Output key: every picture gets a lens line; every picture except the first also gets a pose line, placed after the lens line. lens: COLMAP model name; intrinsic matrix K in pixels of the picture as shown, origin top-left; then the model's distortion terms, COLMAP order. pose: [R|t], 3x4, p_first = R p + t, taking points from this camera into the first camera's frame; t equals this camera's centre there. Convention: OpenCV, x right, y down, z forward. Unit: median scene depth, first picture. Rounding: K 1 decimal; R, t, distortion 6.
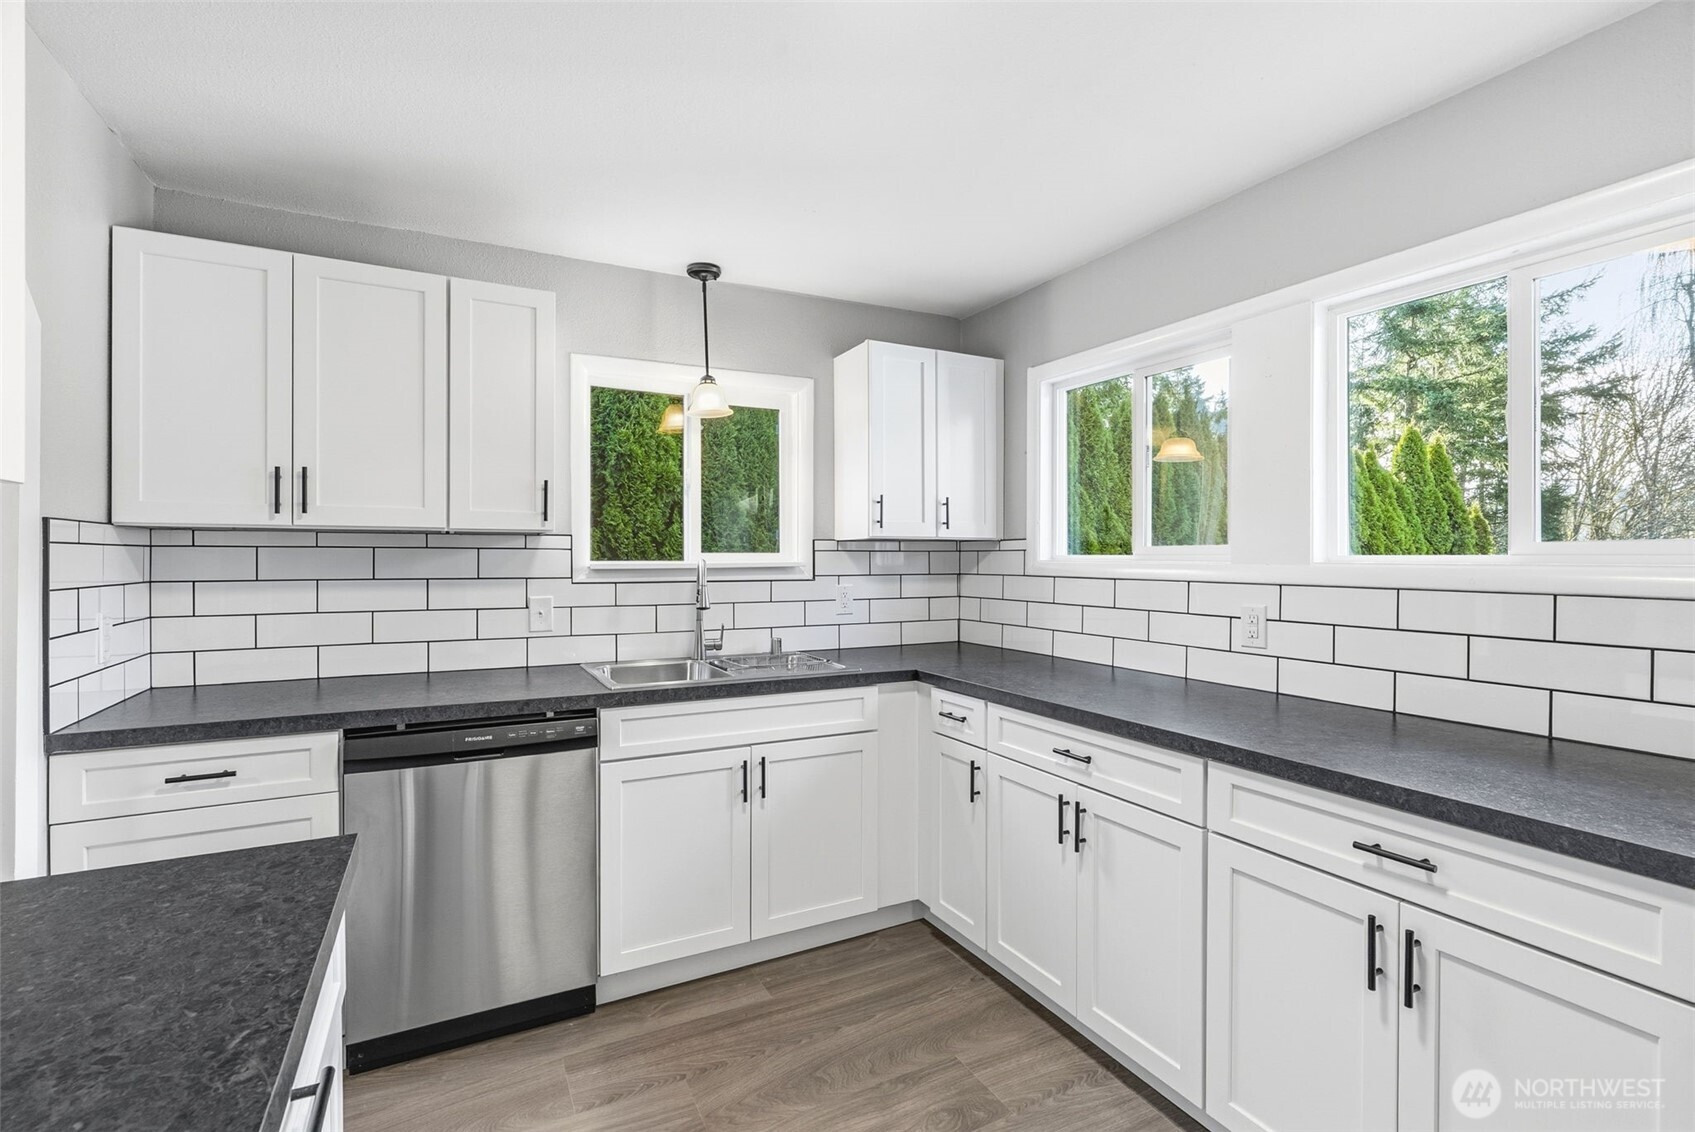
lens RADIAL K [[775.7, 0, 839.0], [0, 775.7, 559.7], [0, 0, 1]] dist [-0.003778, 0.001675]
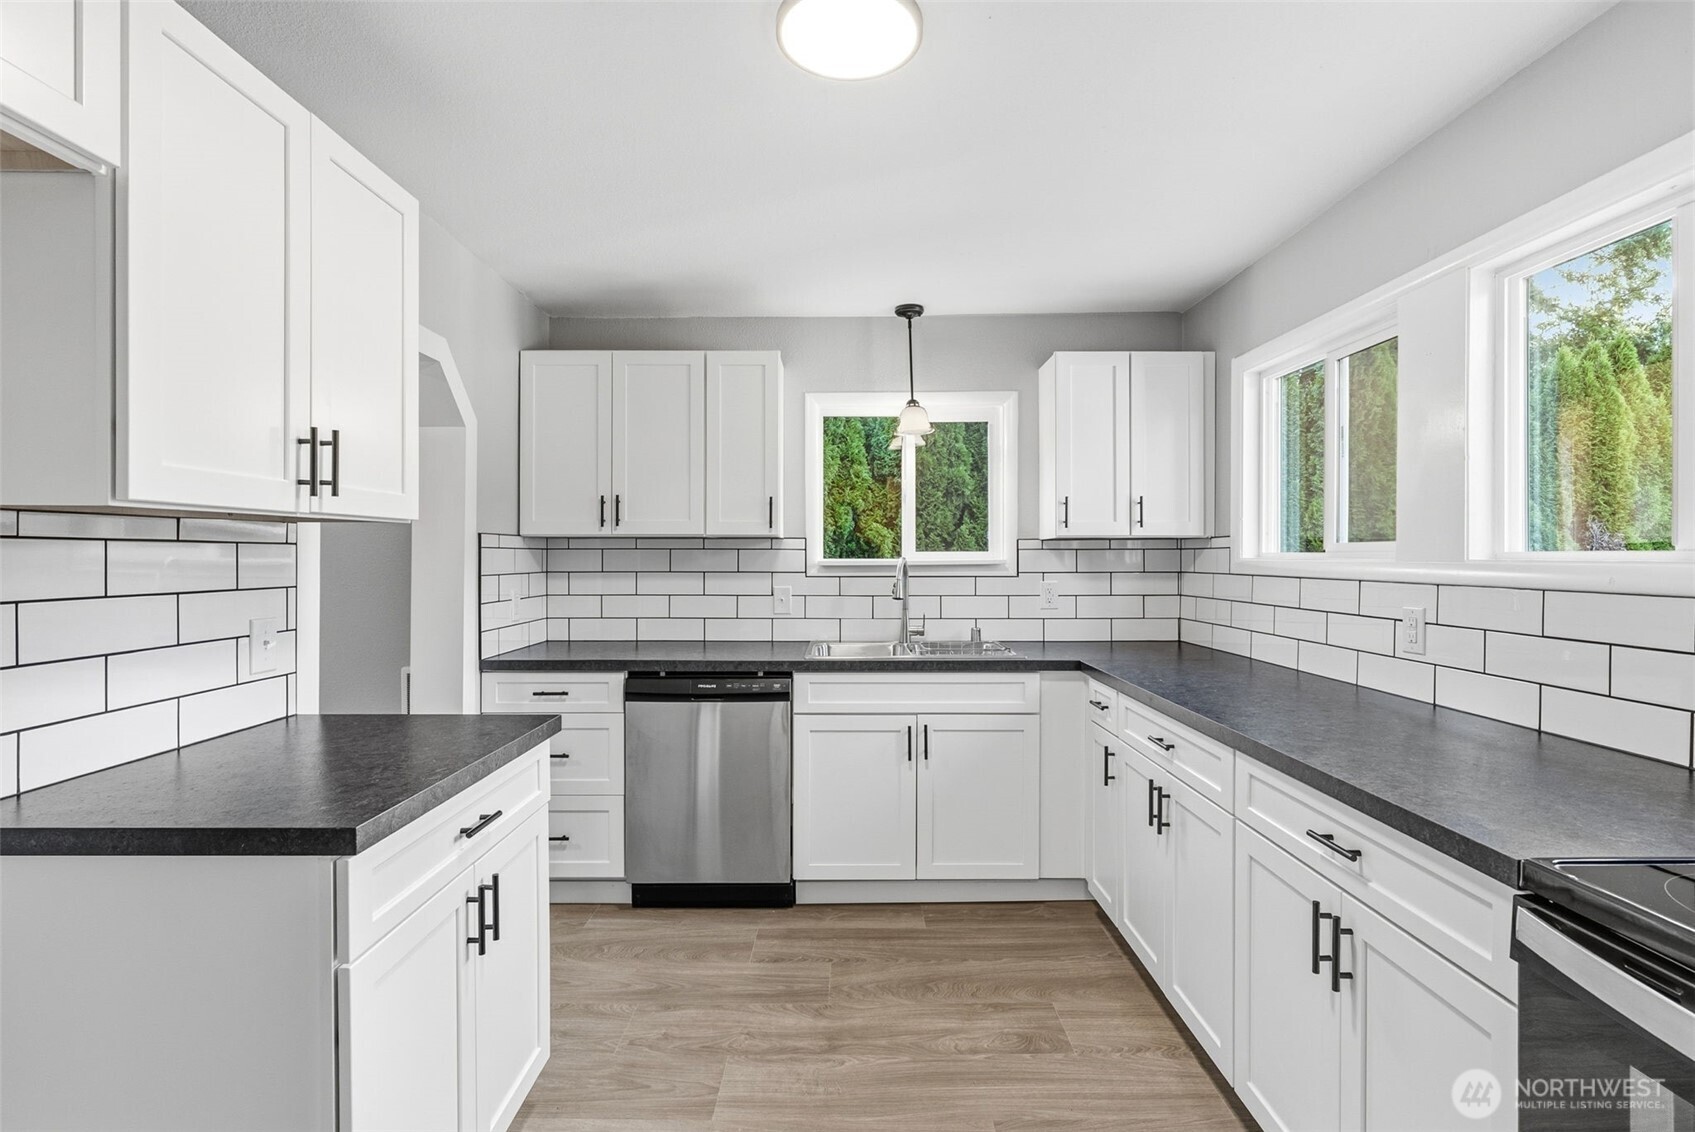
lens RADIAL K [[775.7, 0, 821.2], [0, 775.7, 557.7], [0, 0, 1]] dist [-0.003778, 0.001675]
pose [[0.884291, -0.001015, -0.466935, 0.316011], [0.000413, 0.999999, -0.001391, 0.001891], [0.466936, 0.001037, 0.884290, -0.117561]]
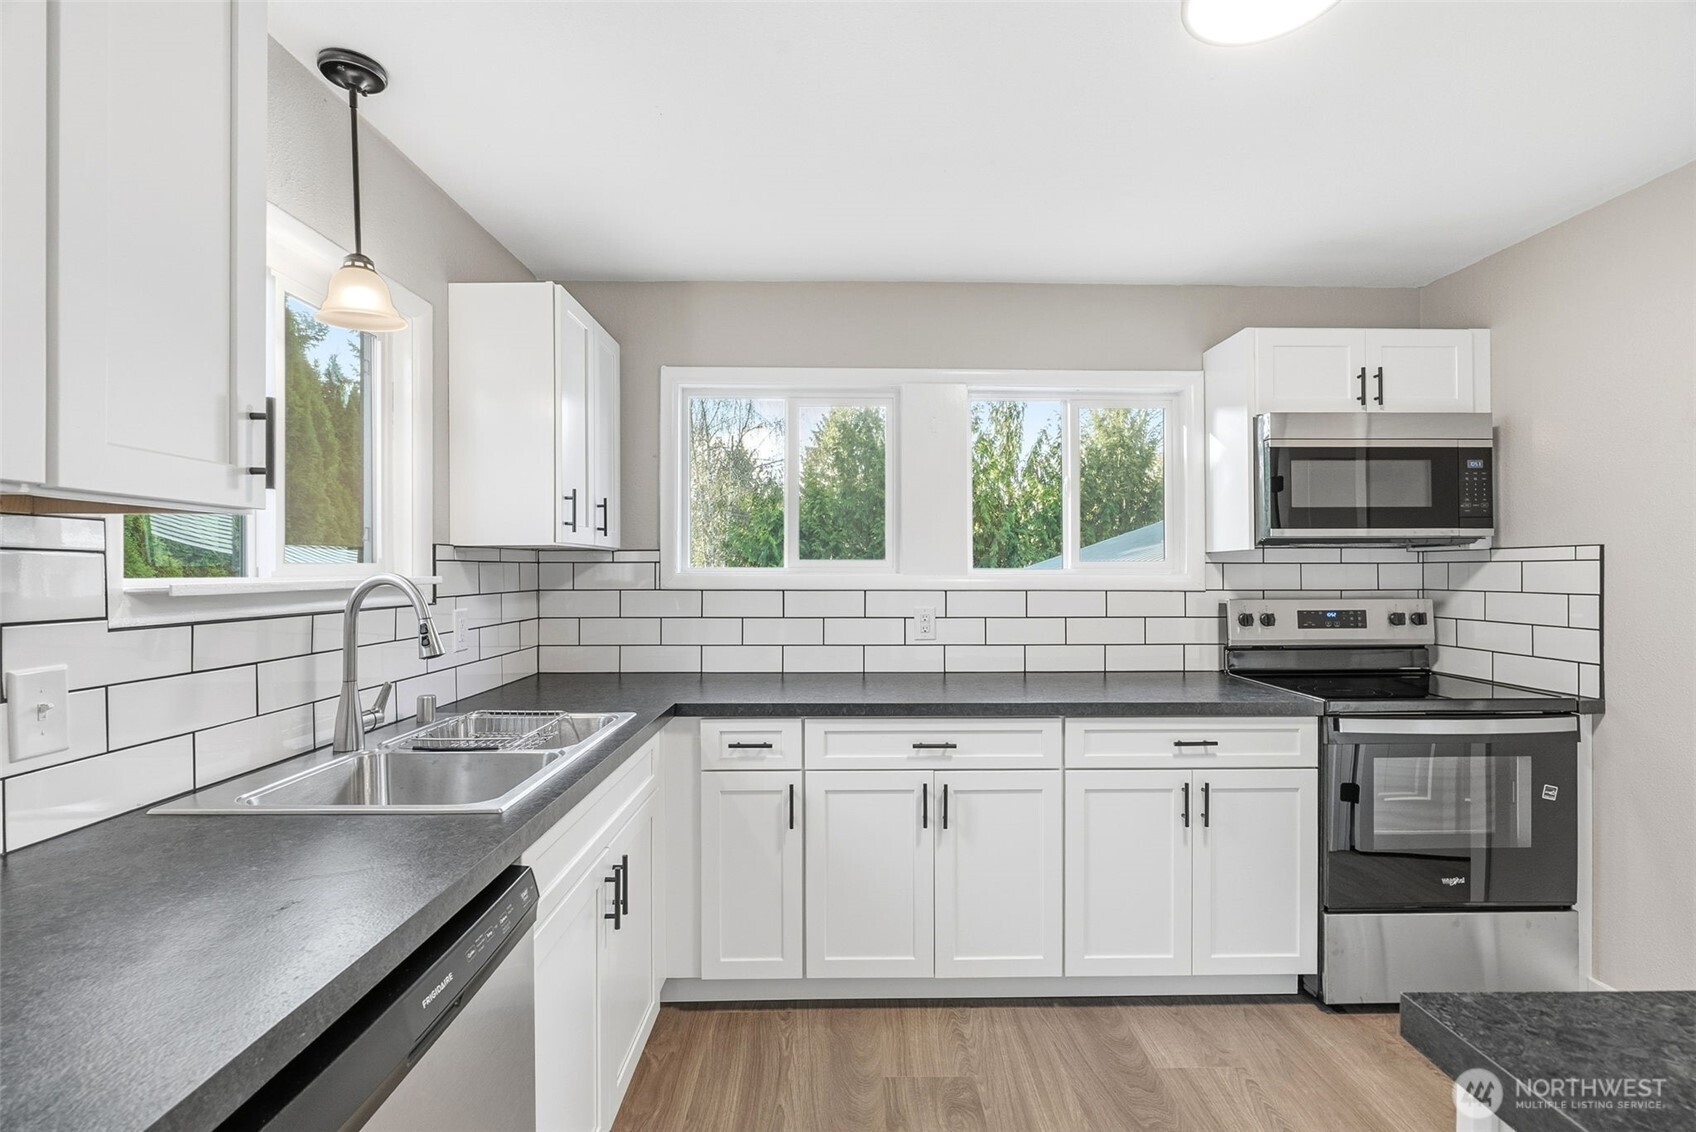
lens RADIAL K [[776.2, 0, 856.8], [0, 776.2, 571.9], [0, 0, 1]] dist [-0.003778, 0.001675]
pose [[0.435763, -0.002865, 0.900057, -0.631182], [0.003622, 0.999992, 0.001430, -0.001644], [-0.900054, 0.002637, 0.435770, 0.505661]]
